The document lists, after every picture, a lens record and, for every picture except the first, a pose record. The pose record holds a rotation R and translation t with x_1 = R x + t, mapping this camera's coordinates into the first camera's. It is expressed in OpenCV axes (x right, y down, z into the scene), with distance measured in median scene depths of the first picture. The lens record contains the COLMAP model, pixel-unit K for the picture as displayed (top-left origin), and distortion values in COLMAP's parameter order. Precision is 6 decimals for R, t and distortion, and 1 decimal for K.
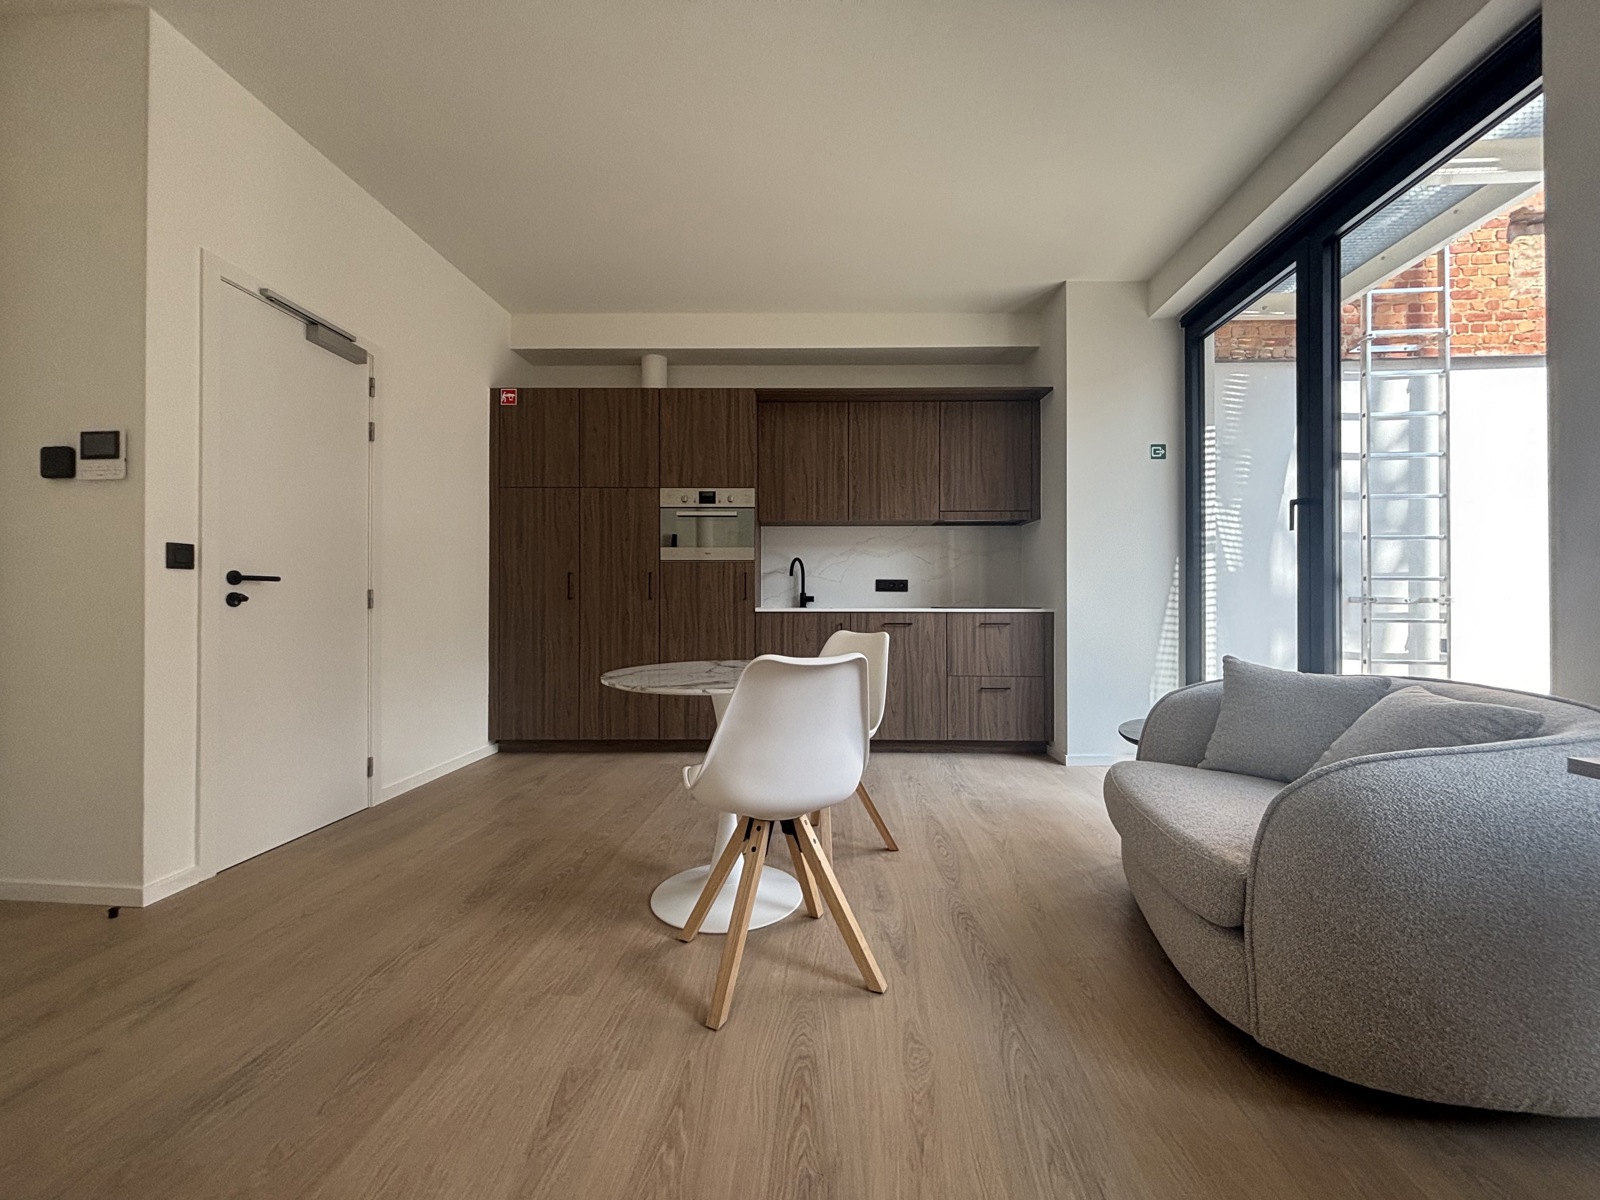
lens RADIAL K [[643.8, 0, 808.2], [0, 643.8, 607.7], [0, 0, 1]] dist [0.008522, -0.000869]
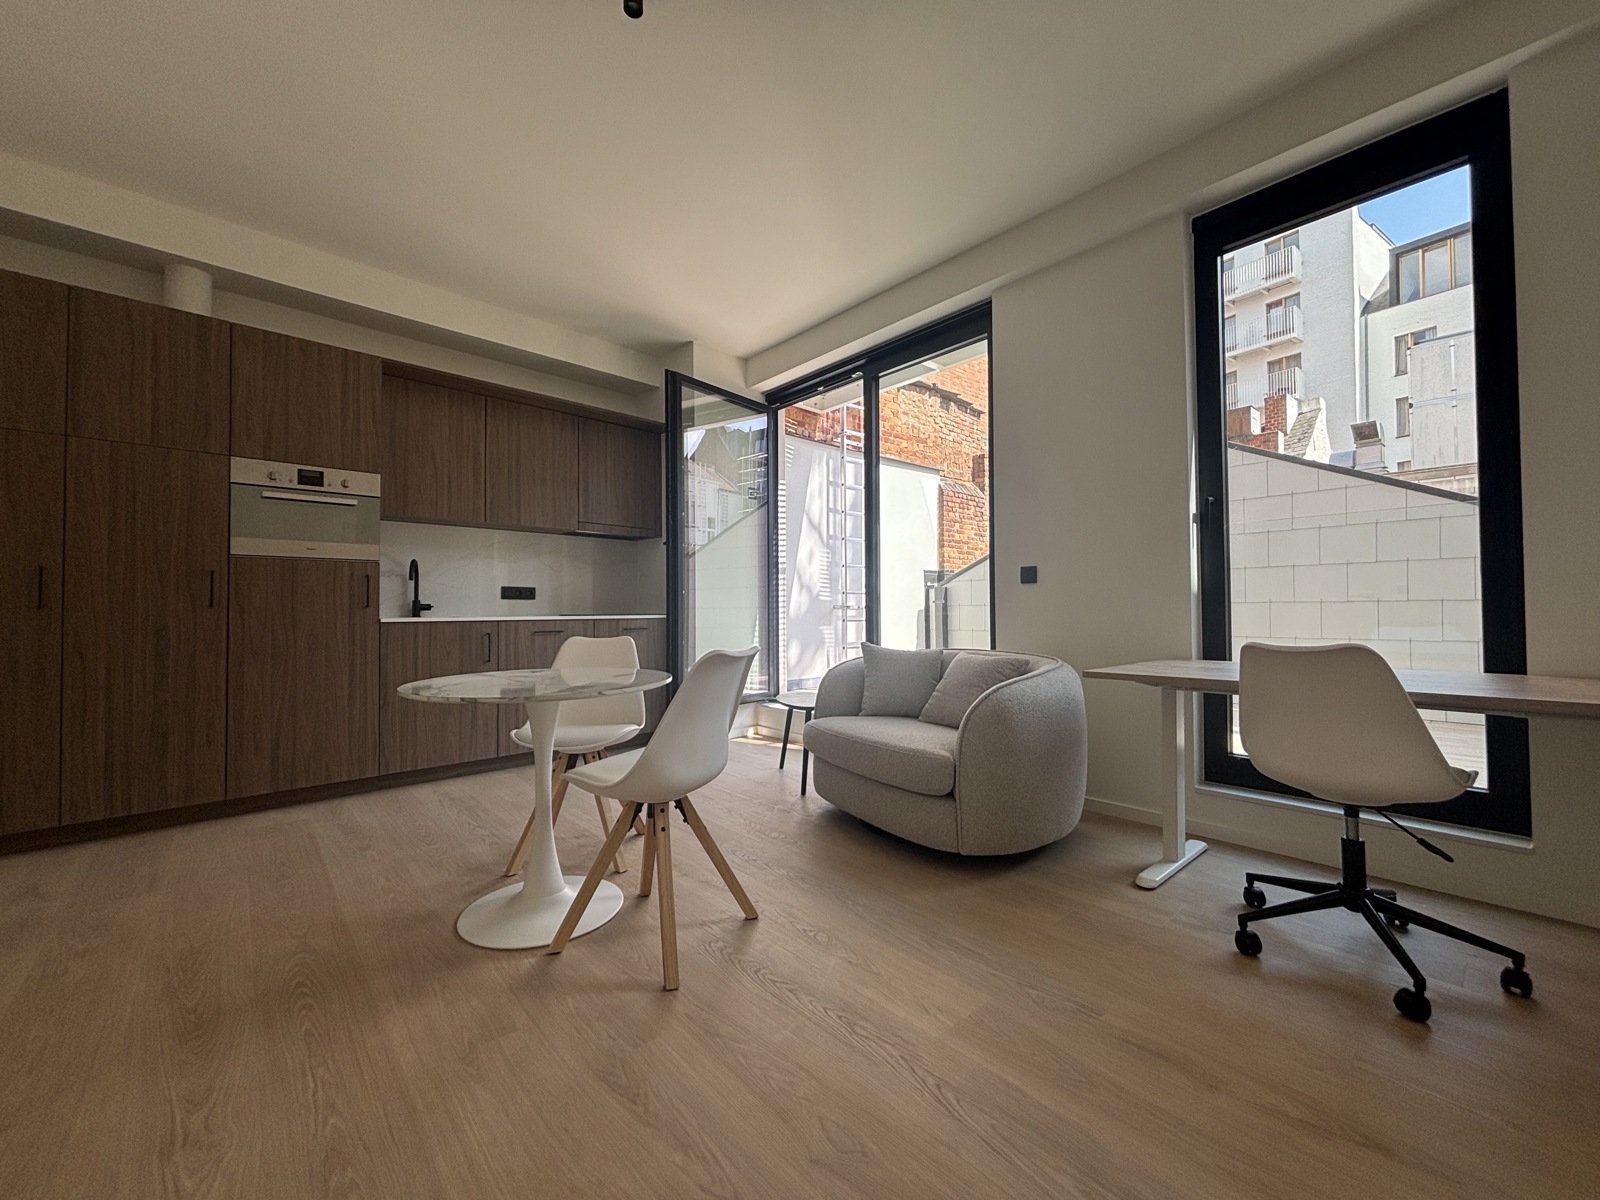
lens RADIAL K [[643.8, 0, 805.6], [0, 643.8, 599.8], [0, 0, 1]] dist [0.008522, -0.000869]
pose [[0.709109, 0.006885, 0.705066, -0.282190], [0.014382, 0.999603, -0.024226, 0.005949], [-0.704953, 0.027319, 0.708728, 0.015049]]
